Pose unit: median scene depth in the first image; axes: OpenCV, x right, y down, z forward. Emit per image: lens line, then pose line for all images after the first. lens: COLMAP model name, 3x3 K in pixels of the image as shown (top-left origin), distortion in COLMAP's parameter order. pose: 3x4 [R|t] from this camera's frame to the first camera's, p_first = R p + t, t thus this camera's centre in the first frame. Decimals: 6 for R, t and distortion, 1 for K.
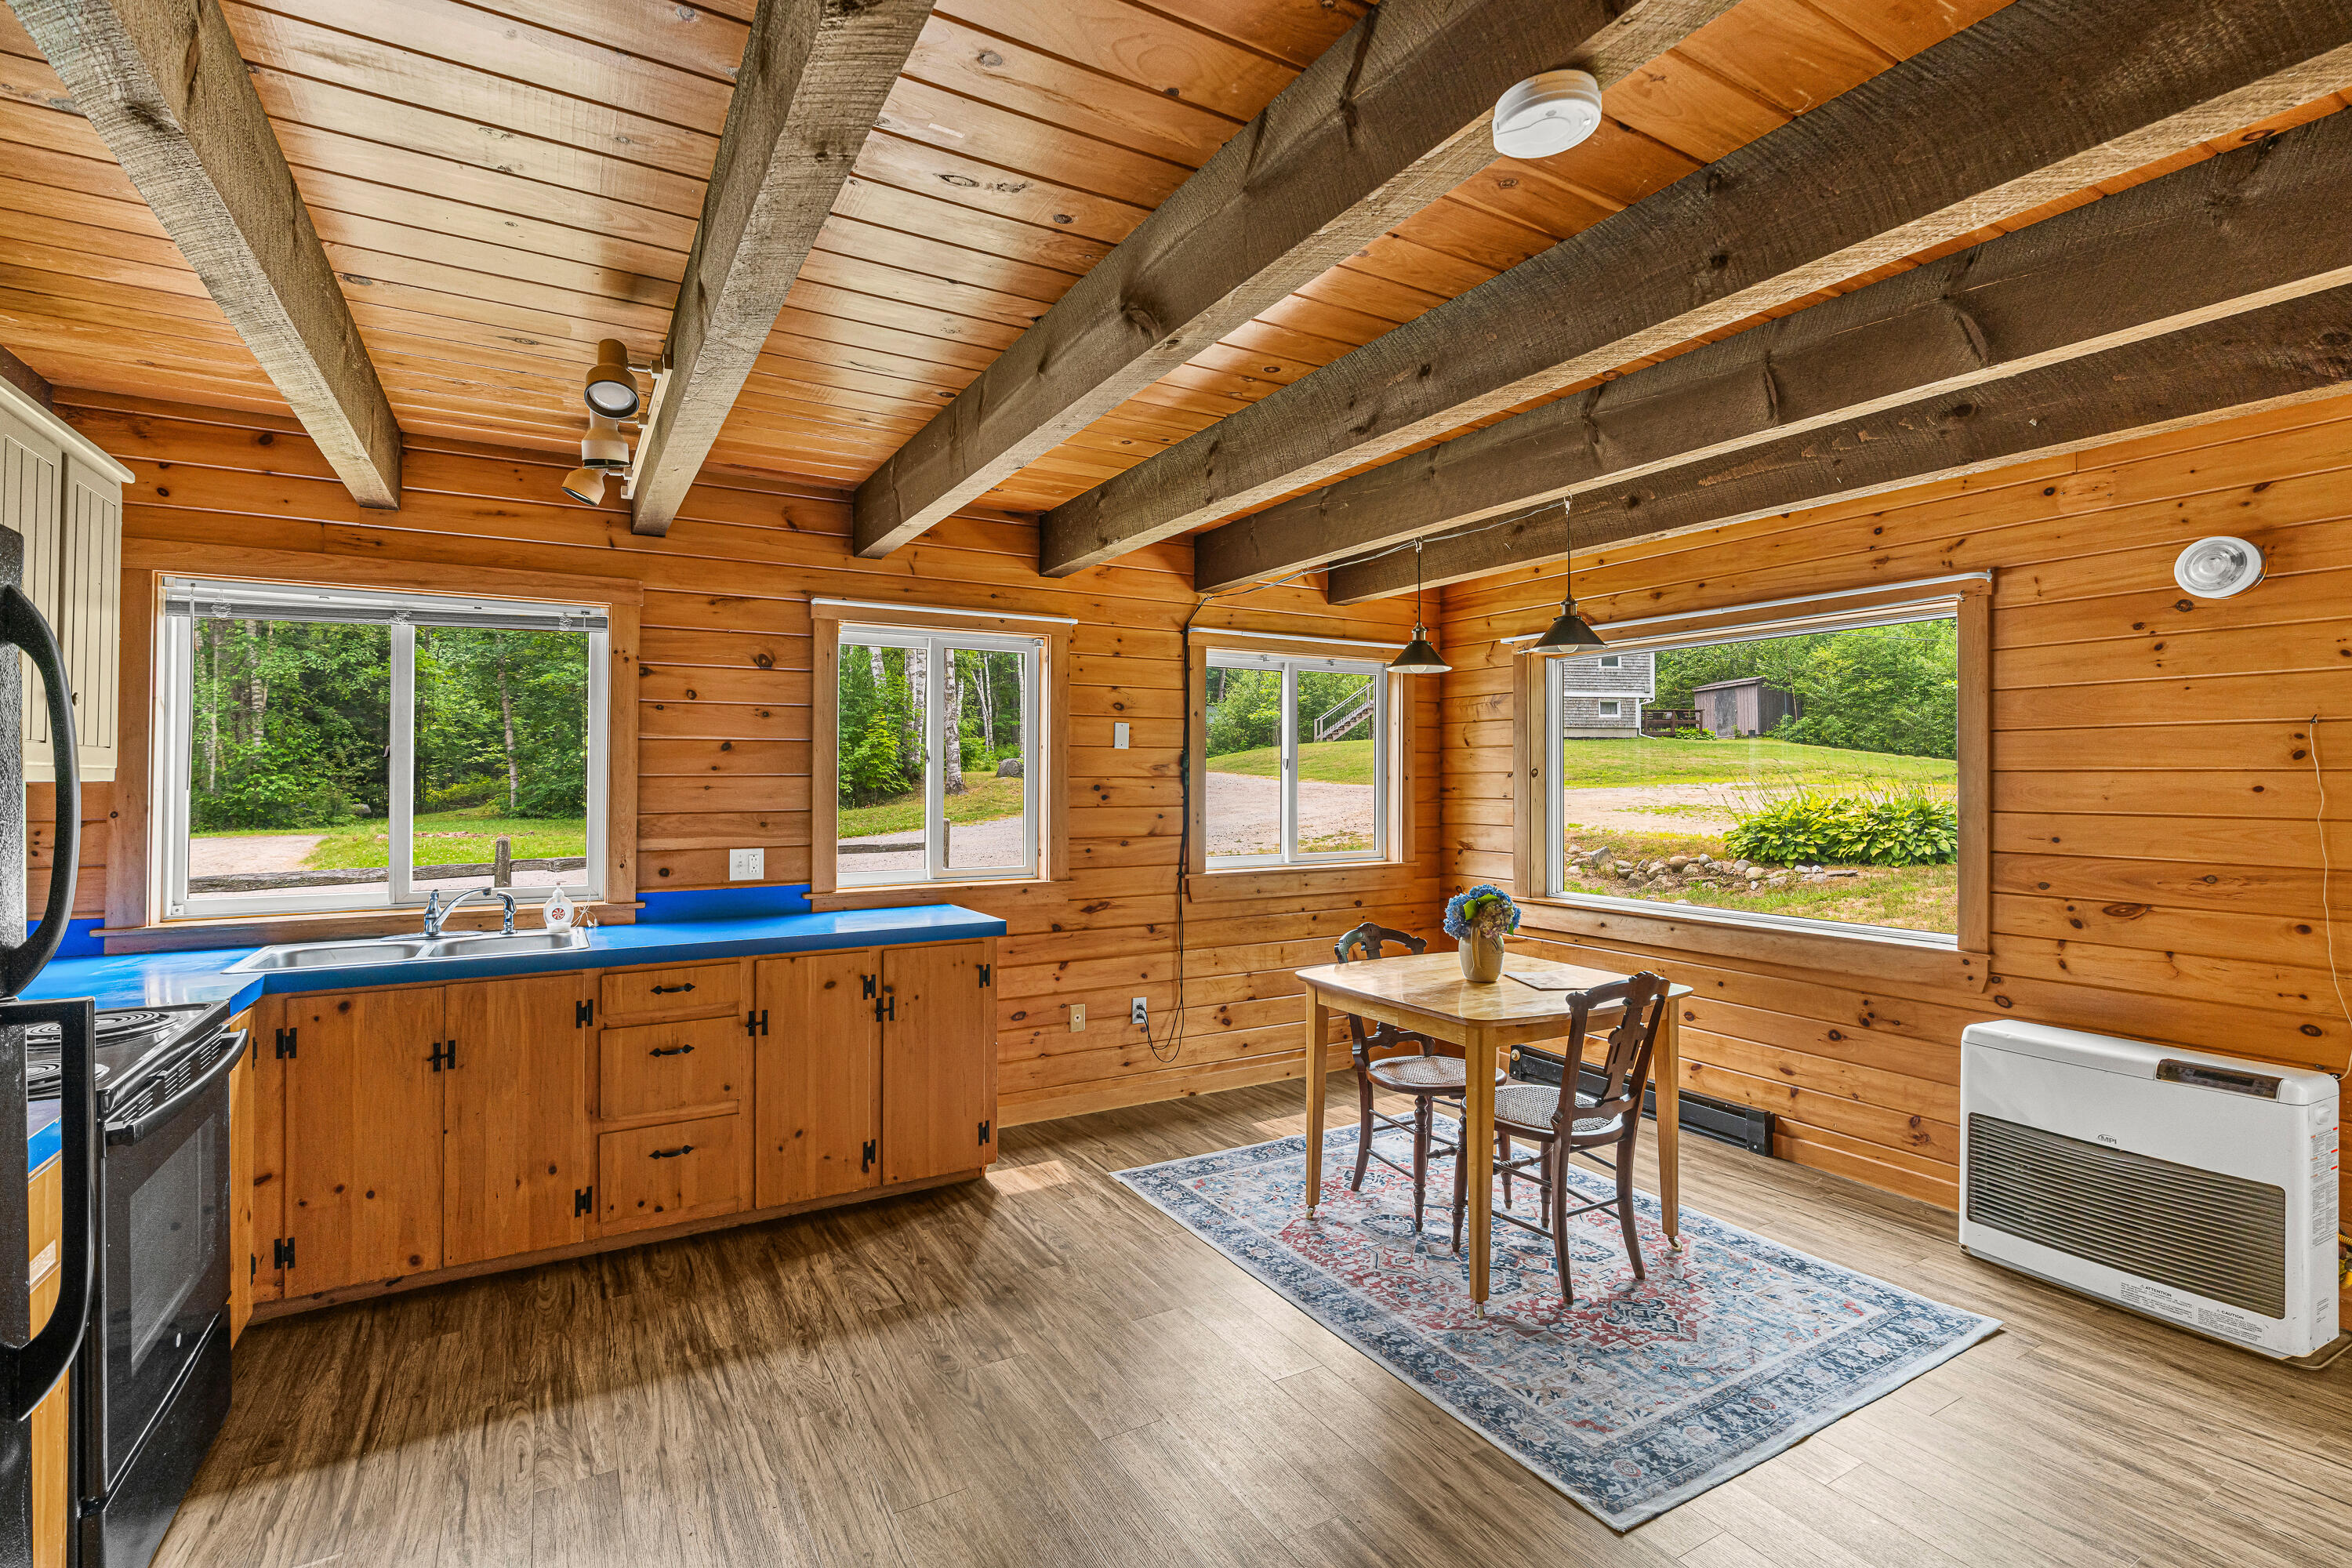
lens RADIAL K [[1074.2, 0, 1163.8], [0, 1074.2, 770.3], [0, 0, 1]] dist [-0.013312, 0.005194]
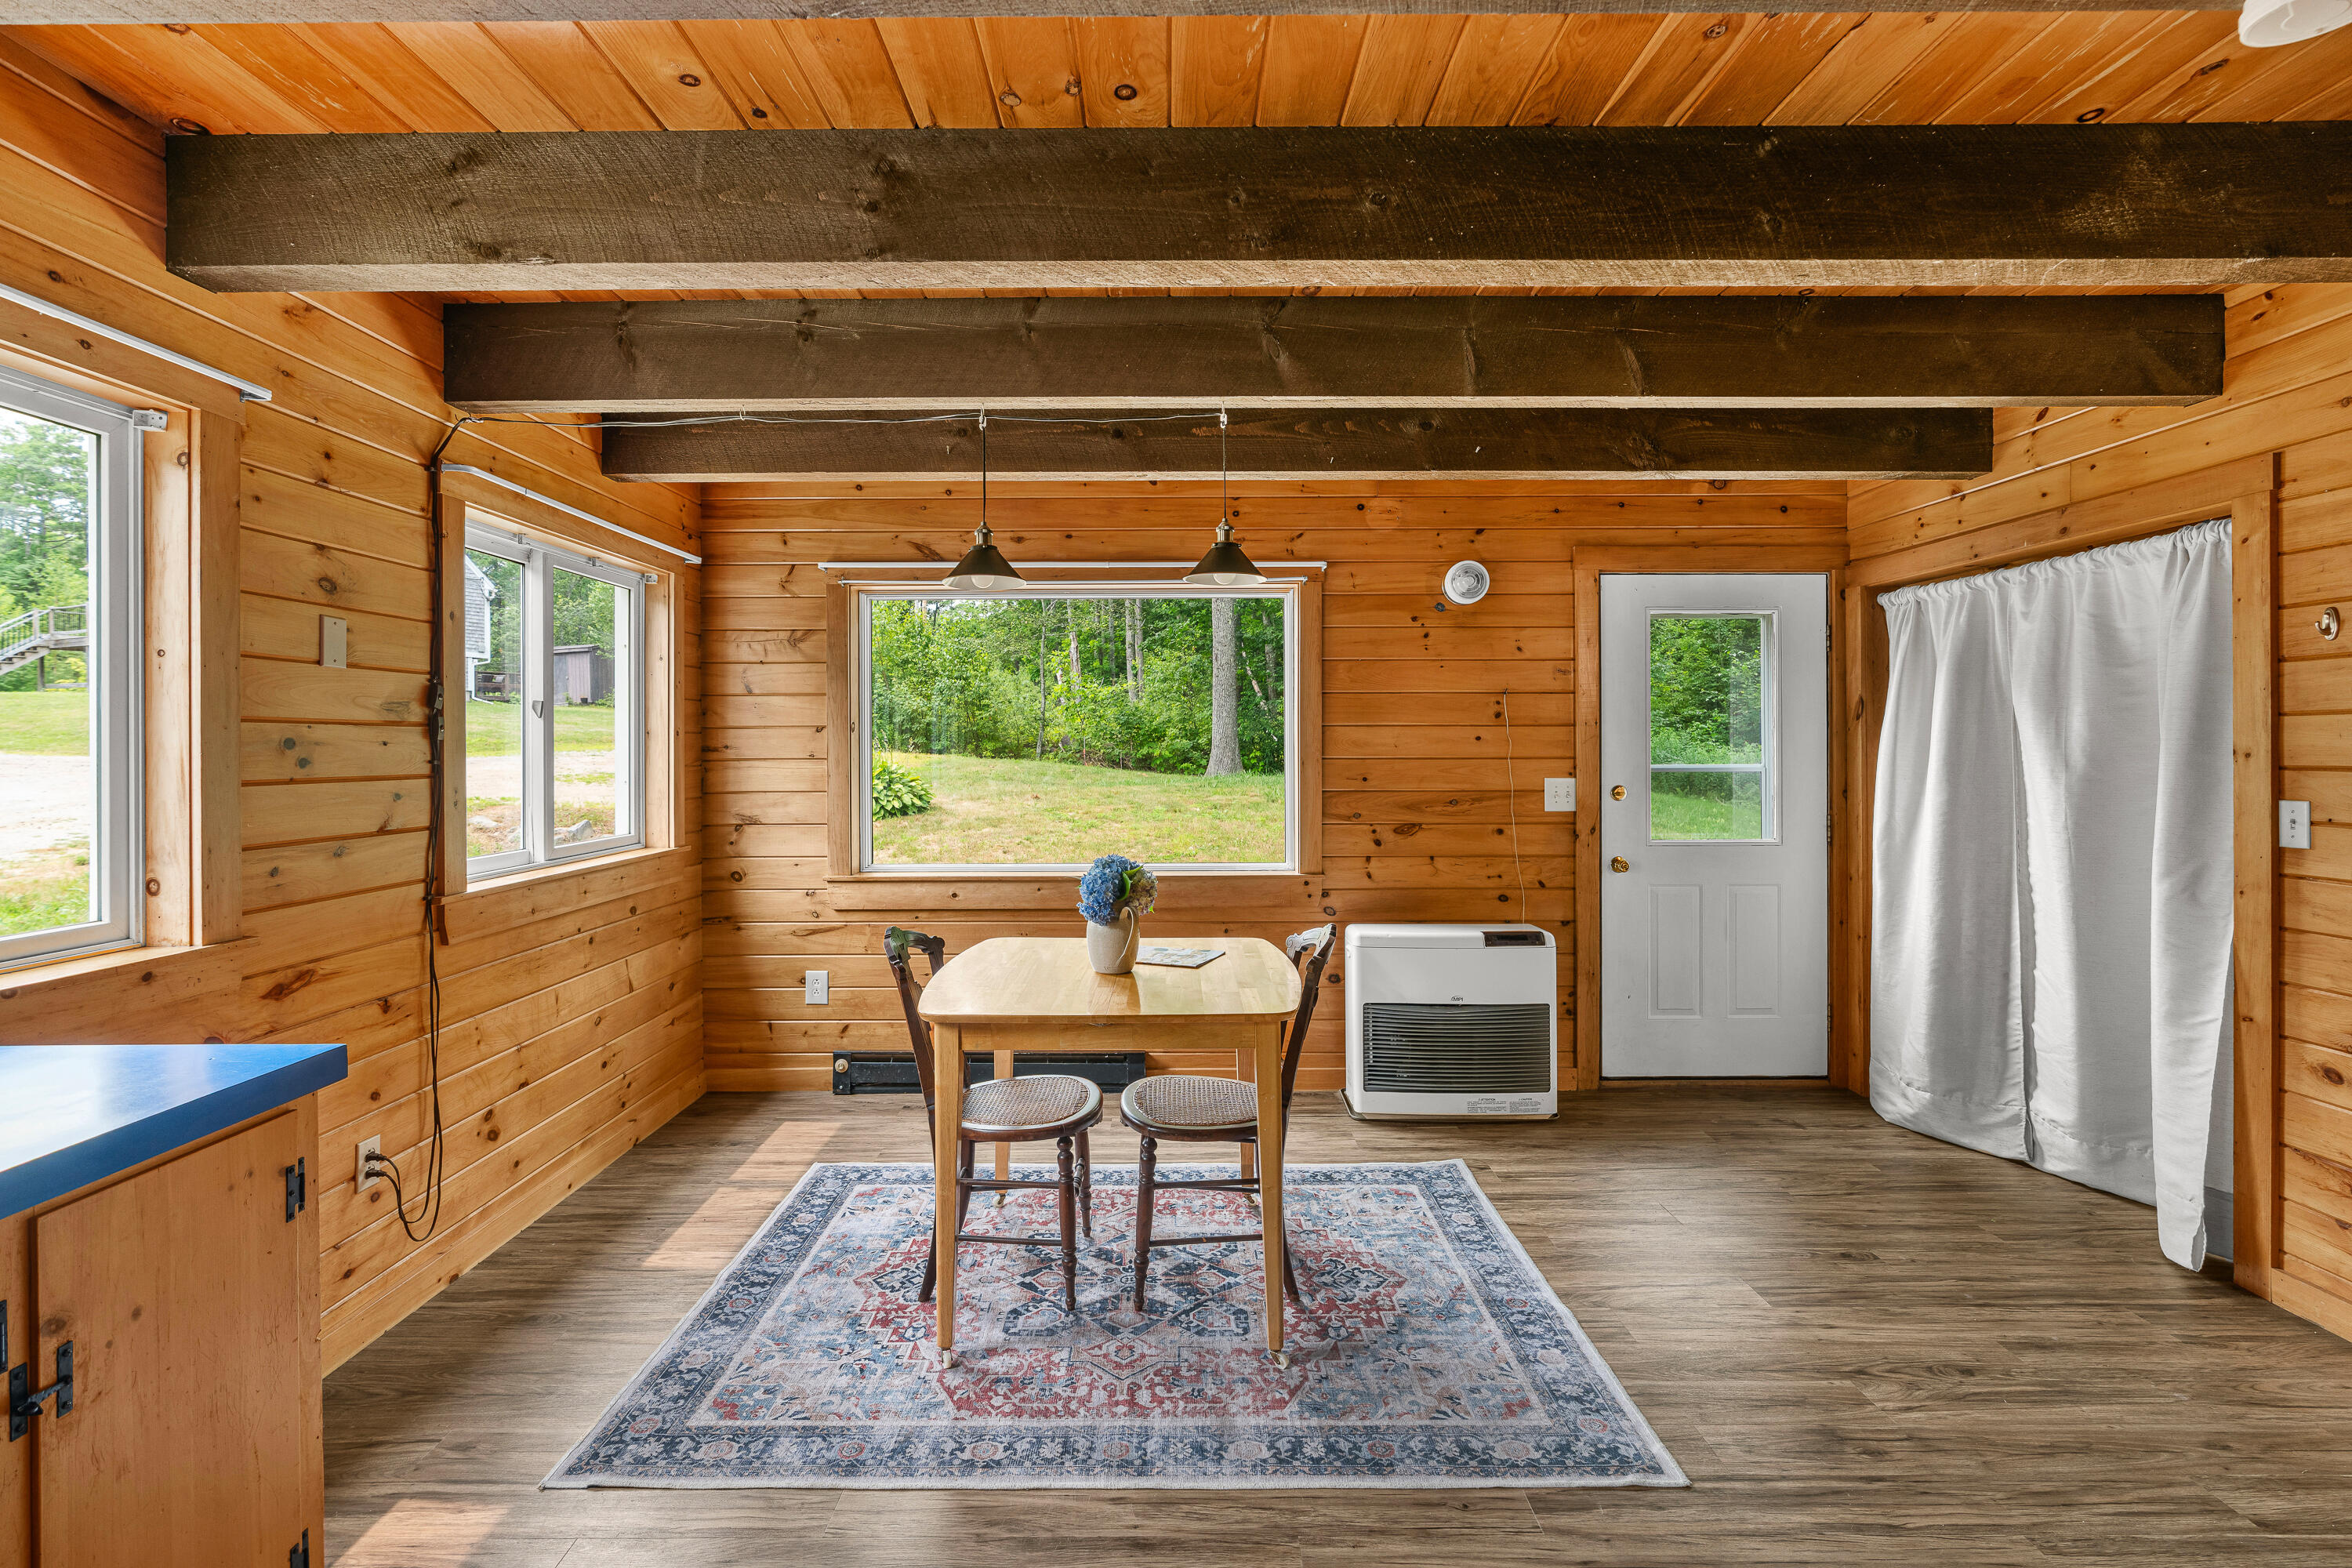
lens RADIAL K [[1059.8, 0, 1181.5], [0, 1059.8, 750.9], [0, 0, 1]] dist [-0.010734, 0.001345]
pose [[0.500946, -0.007301, 0.865448, -0.334234], [-0.002157, 0.999951, 0.009683, 0.016925], [-0.865476, -0.006717, 0.500905, 0.485270]]
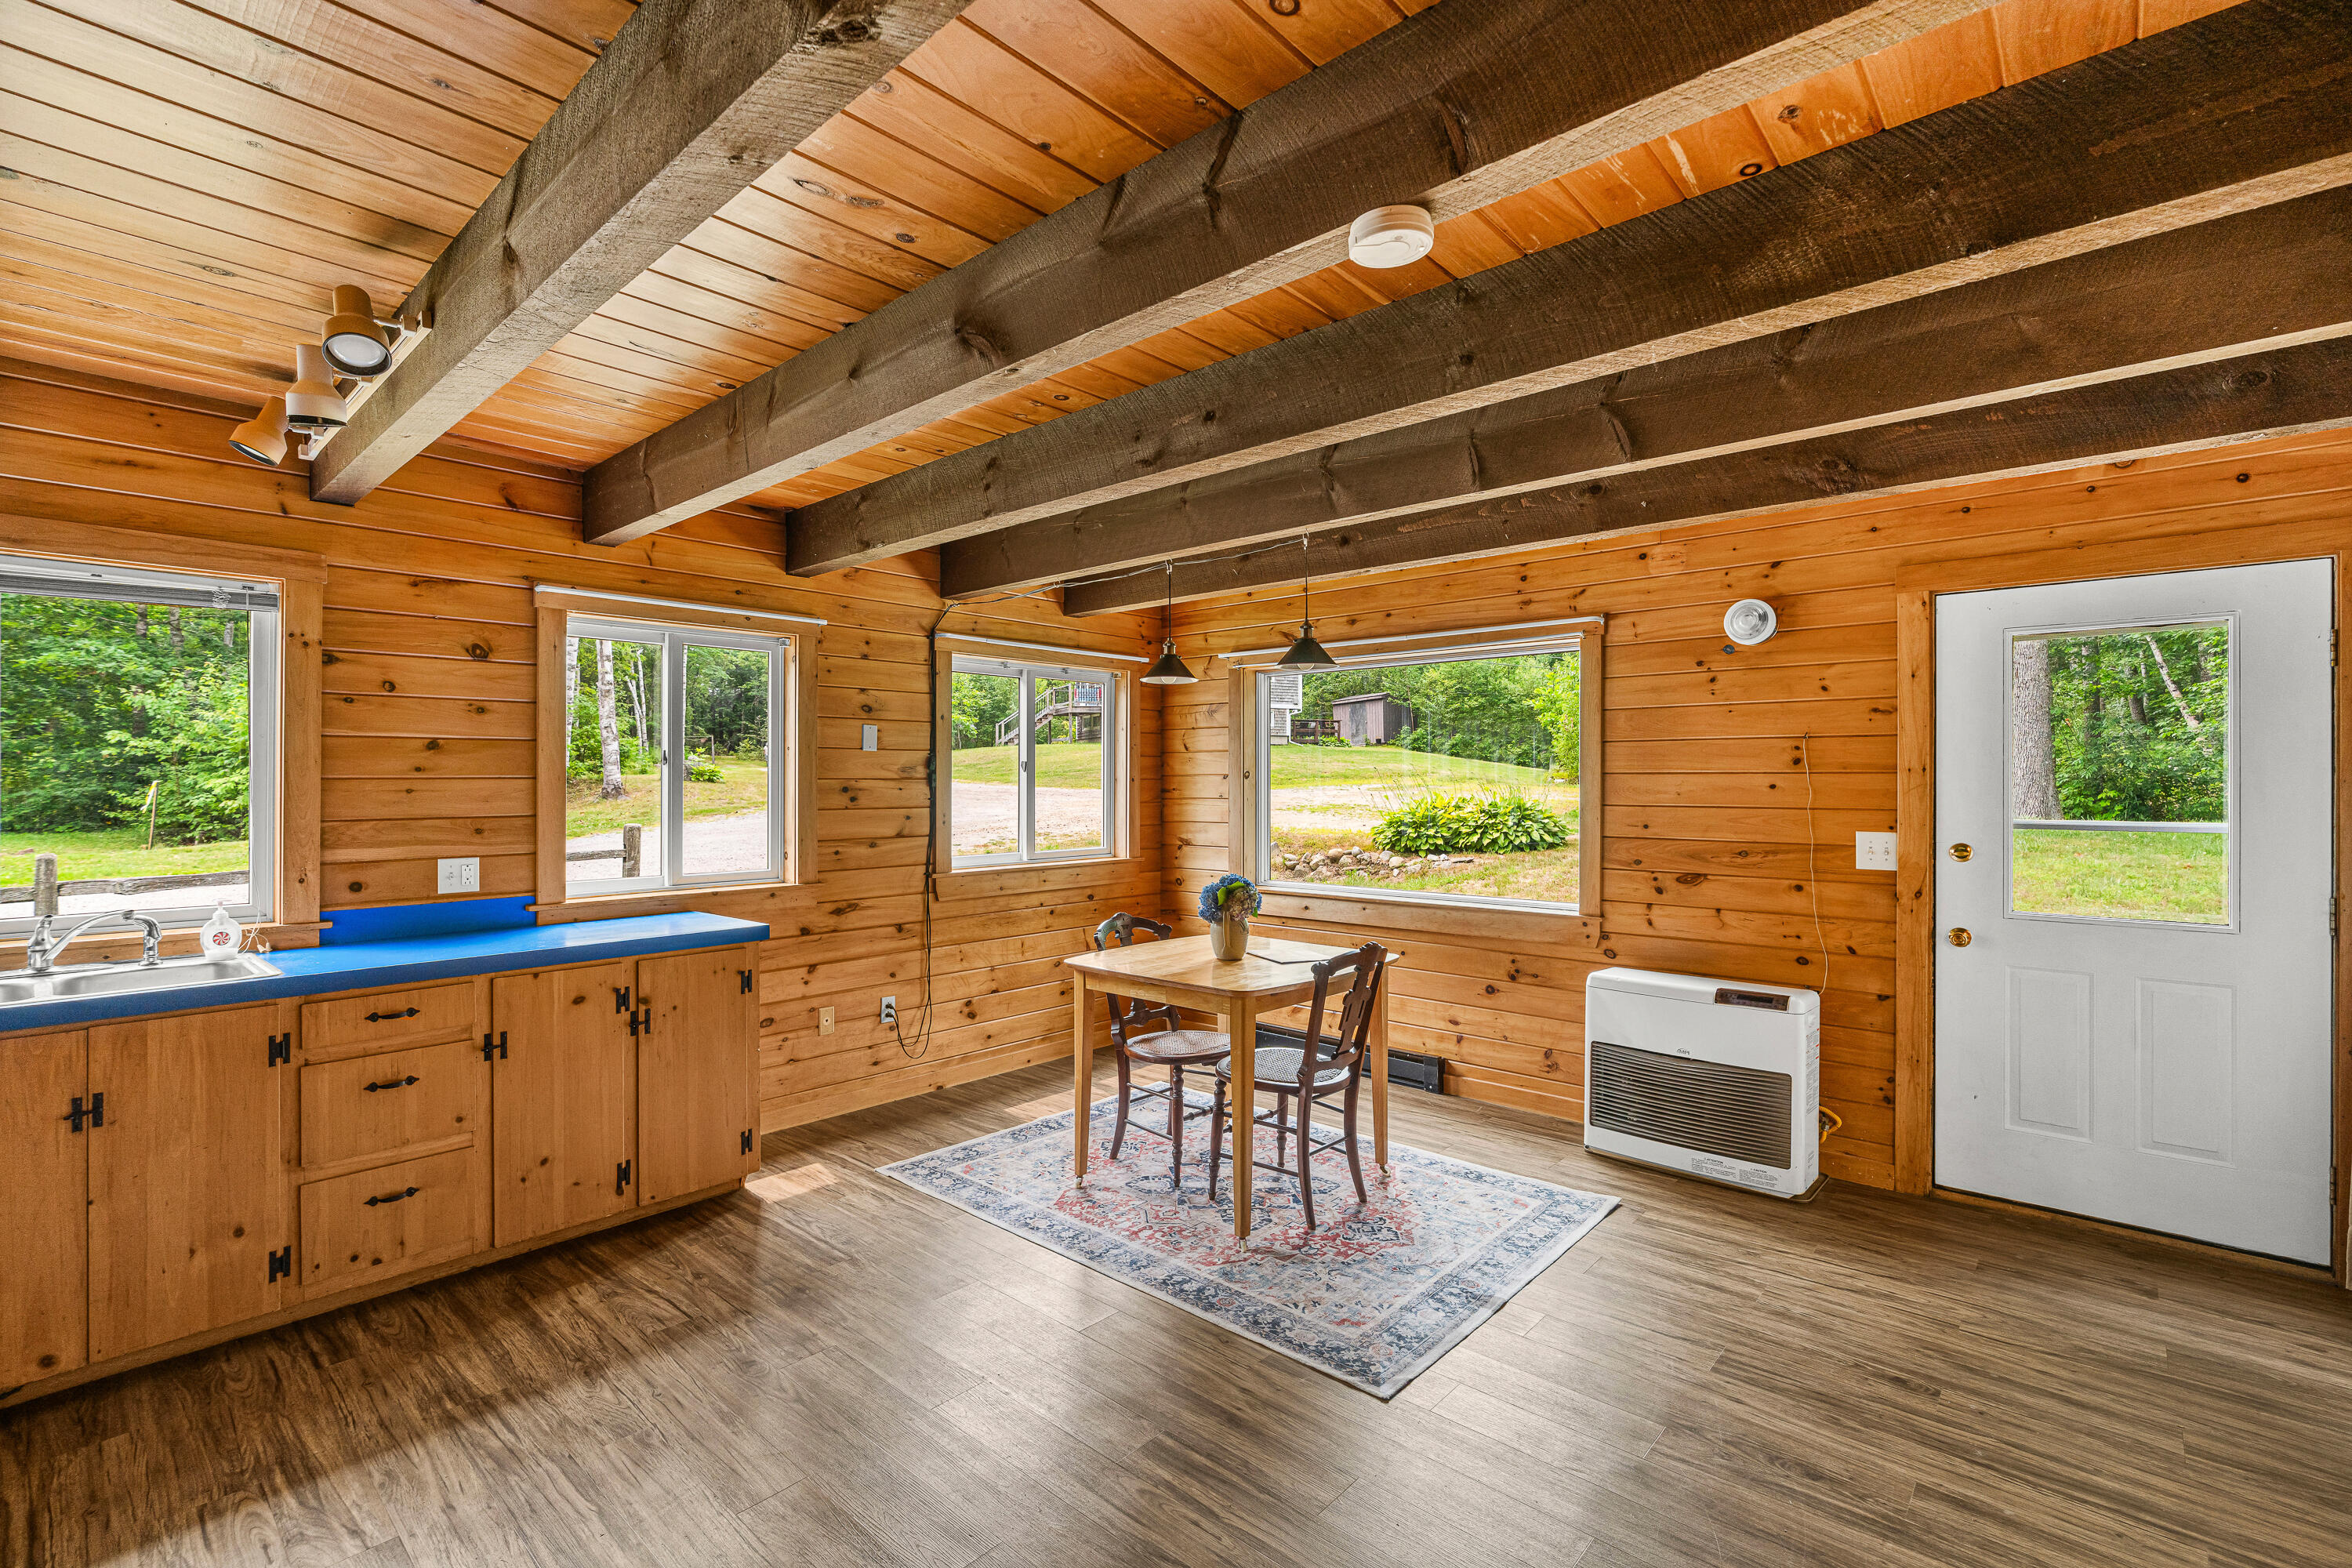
lens RADIAL K [[1048.3, 0, 1176.0], [0, 1048.3, 784.0], [0, 0, 1]] dist [-0.015657, 0.005341]
pose [[0.950772, -0.002264, 0.309884, -0.086602], [-0.000773, 0.999953, 0.009679, 0.001600], [-0.309891, -0.009442, 0.950725, -0.024580]]
